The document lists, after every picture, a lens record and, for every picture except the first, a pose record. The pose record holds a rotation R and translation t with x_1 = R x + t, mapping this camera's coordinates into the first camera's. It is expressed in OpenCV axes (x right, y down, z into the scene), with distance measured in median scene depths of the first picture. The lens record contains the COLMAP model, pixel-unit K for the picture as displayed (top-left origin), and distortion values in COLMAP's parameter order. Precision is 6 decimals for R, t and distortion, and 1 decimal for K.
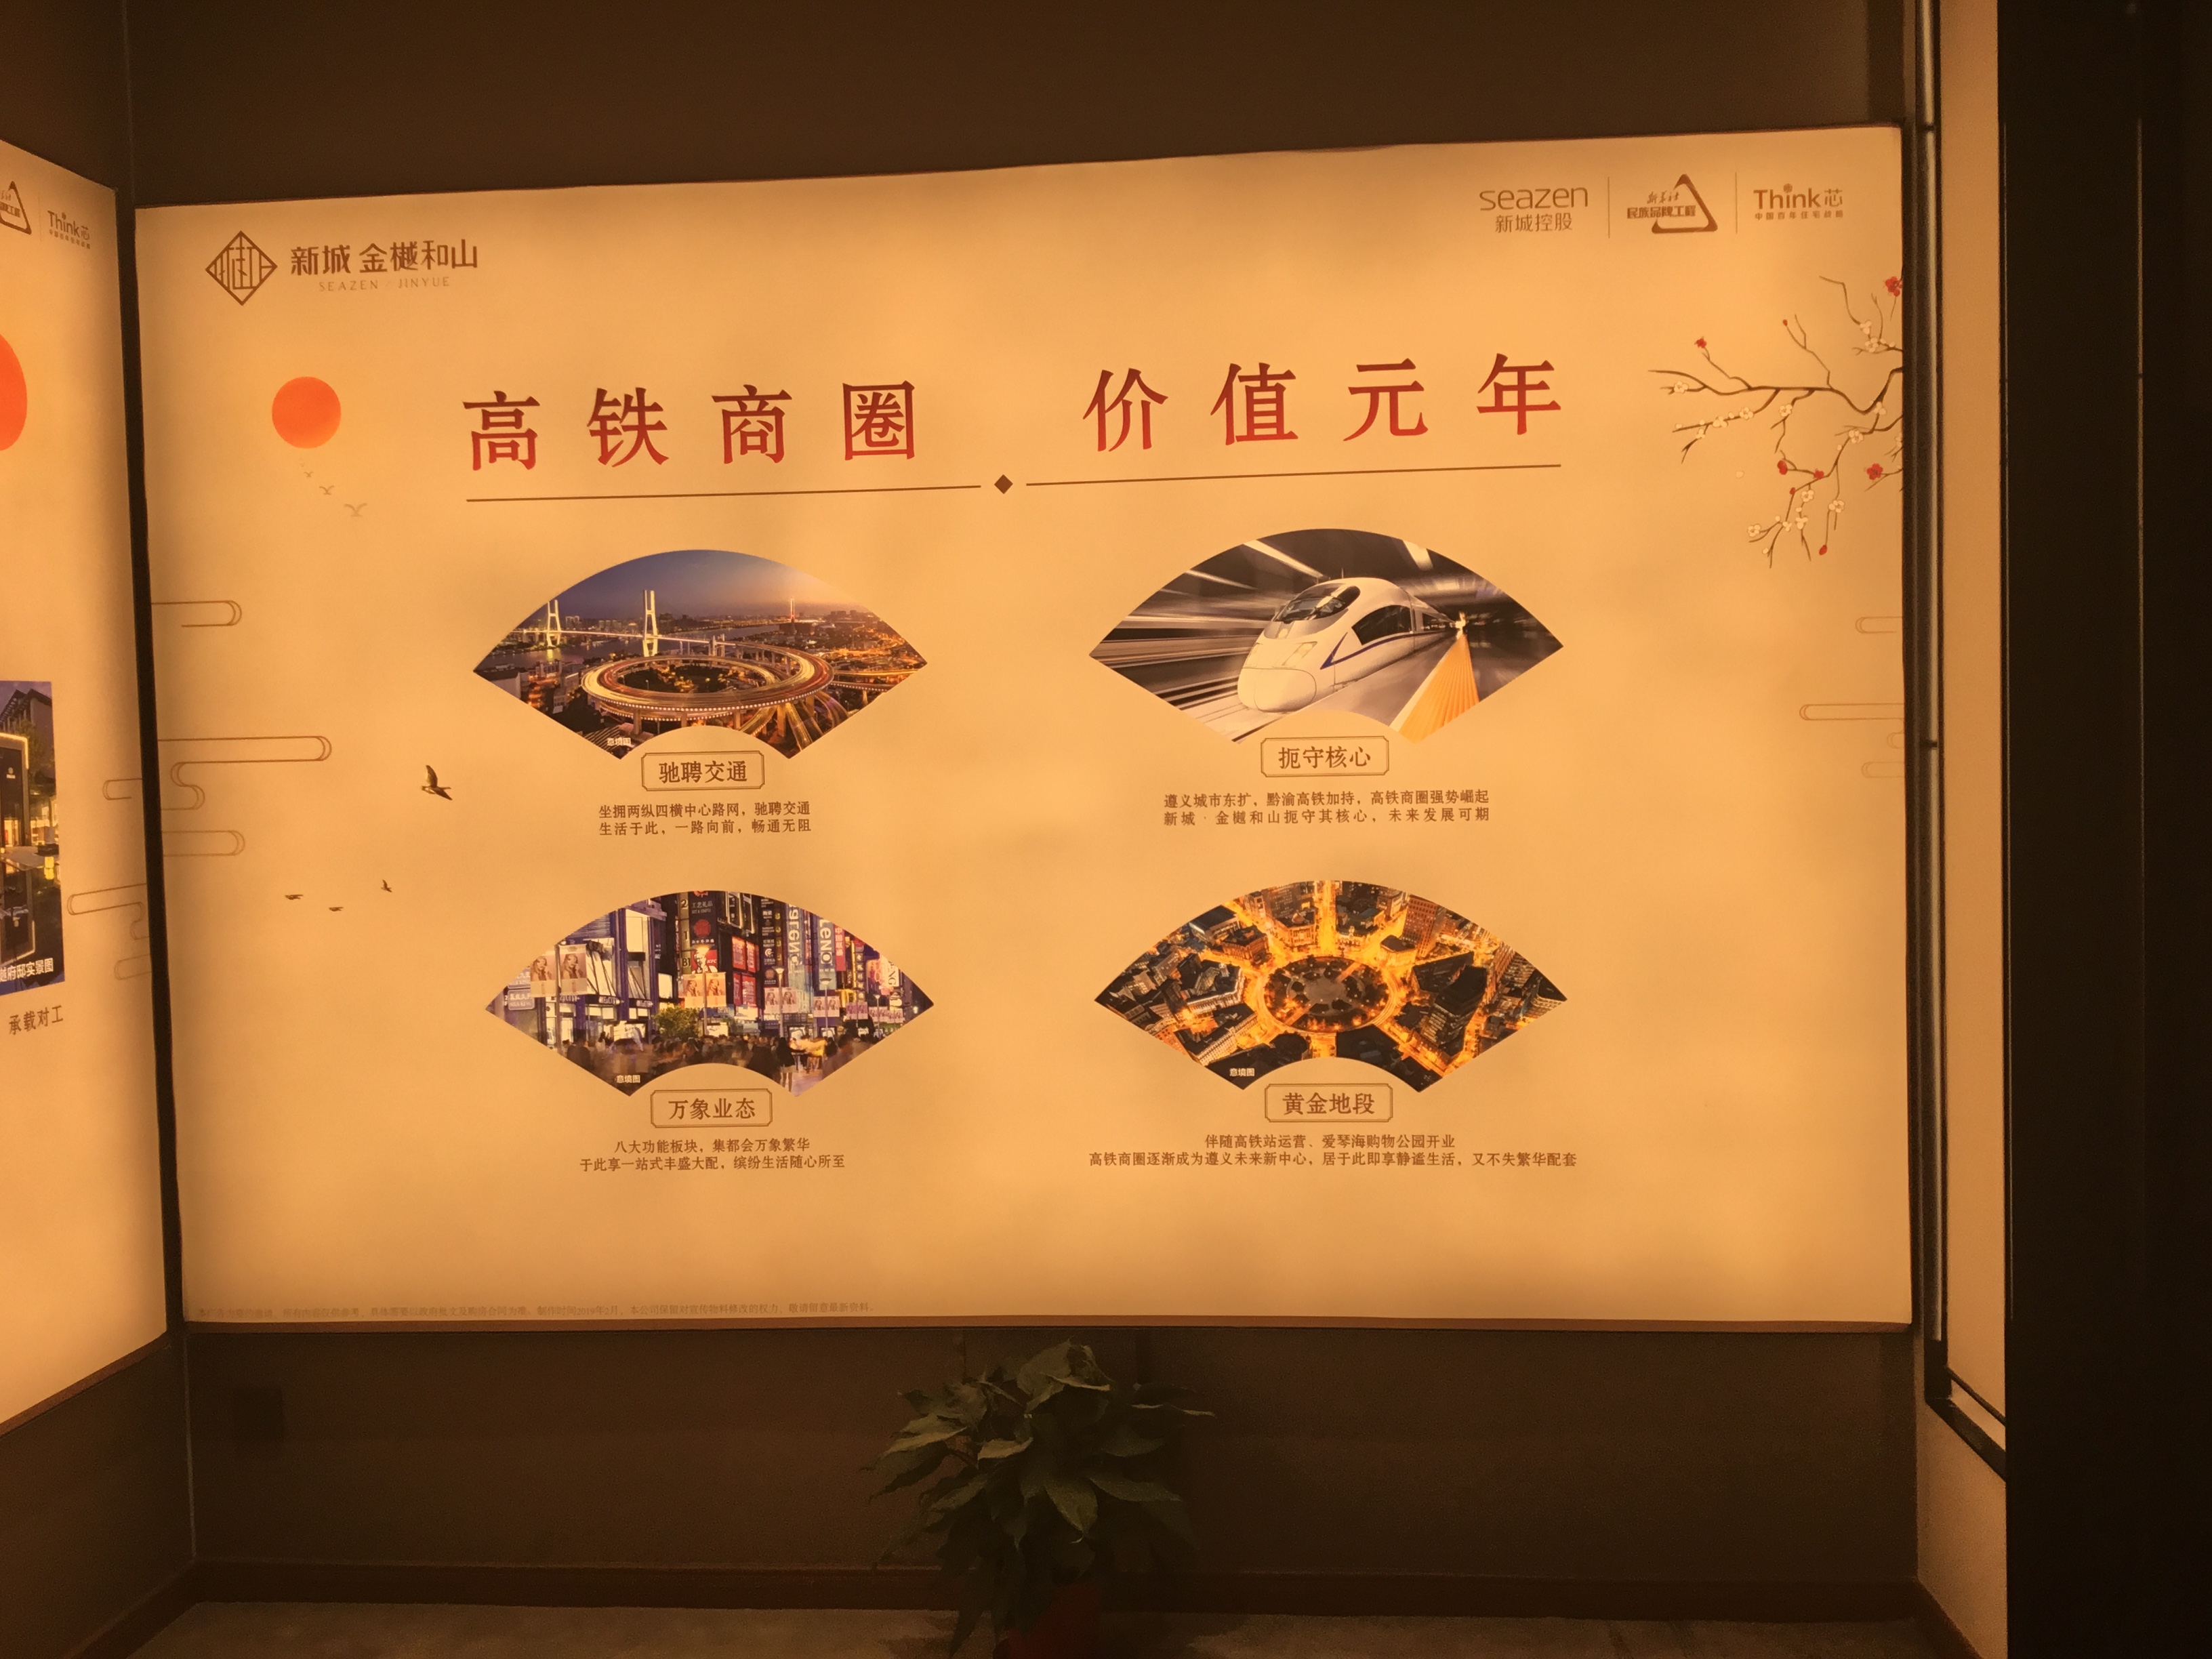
lens RADIAL K [[1975.9, 0, 1102.4], [0, 1975.9, 826.1], [0, 0, 1]] dist [0.005031, -0.005979]
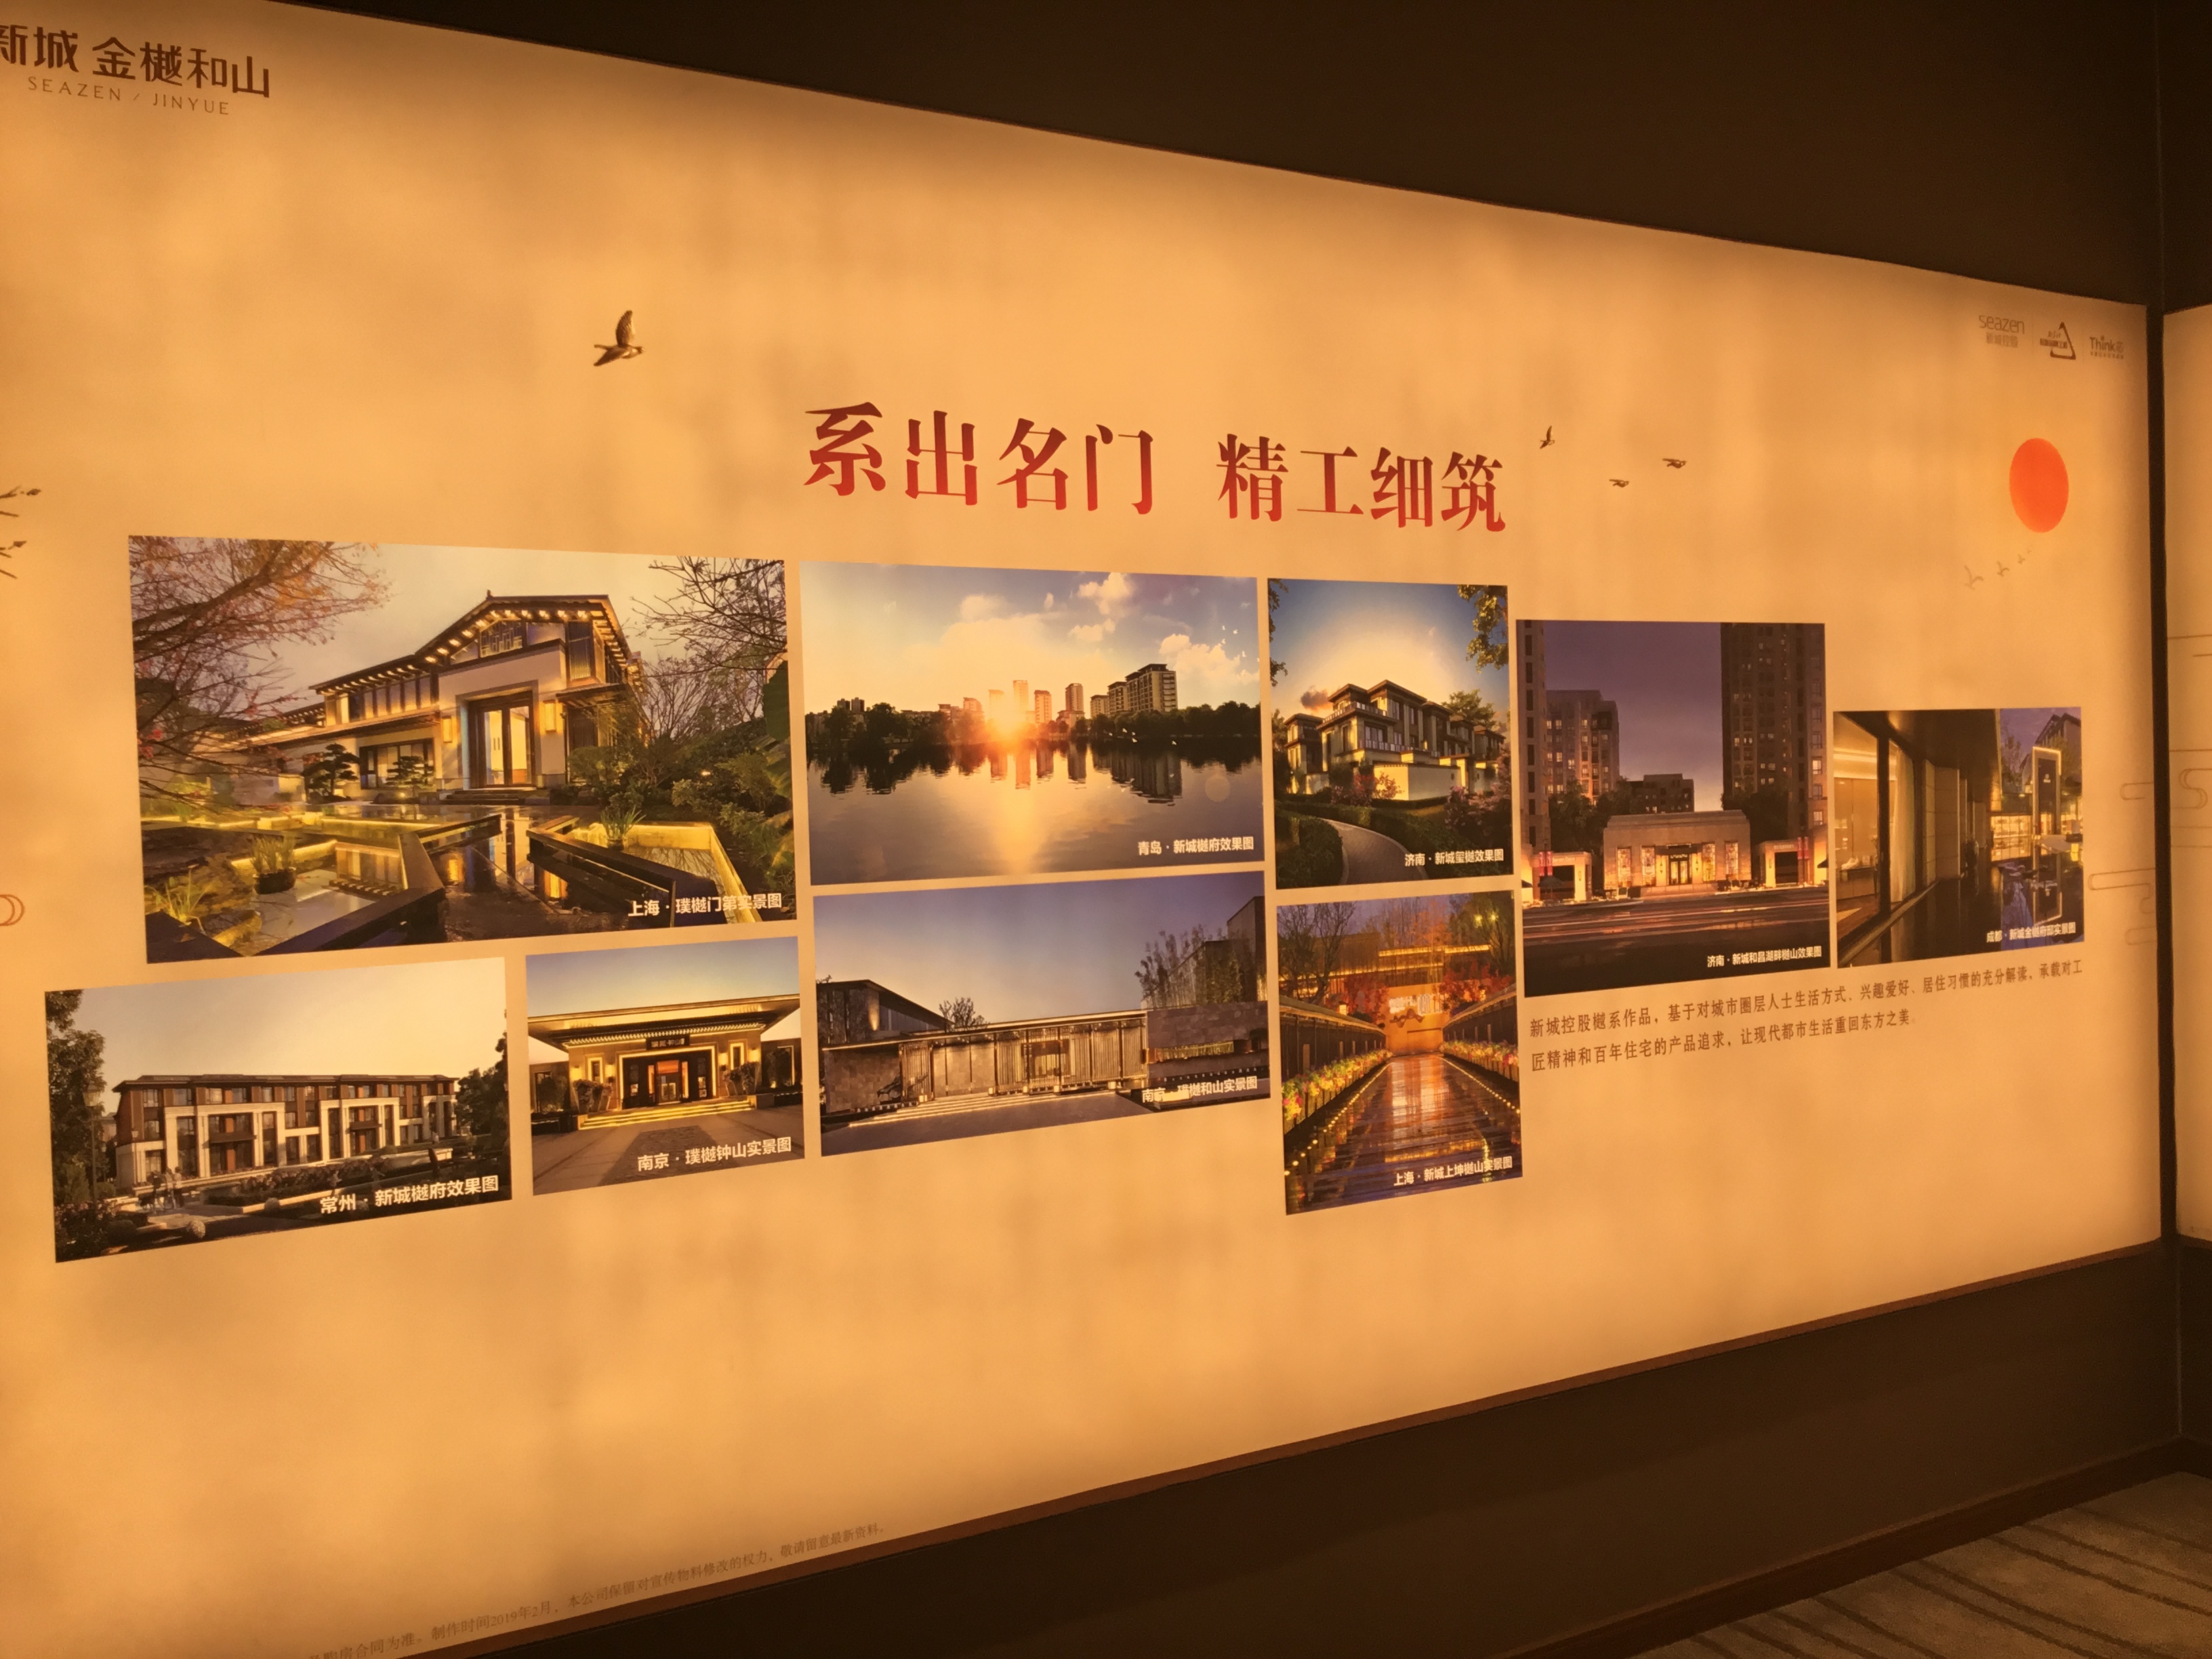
lens RADIAL K [[1975.9, 0, 1103.2], [0, 1975.9, 830.2], [0, 0, 1]] dist [0.005031, -0.005979]
pose [[0.567158, 0.023907, -0.823262, 0.165778], [-0.022797, 0.999651, 0.013324, 0.004182], [0.823293, 0.011211, 0.567505, -0.246687]]
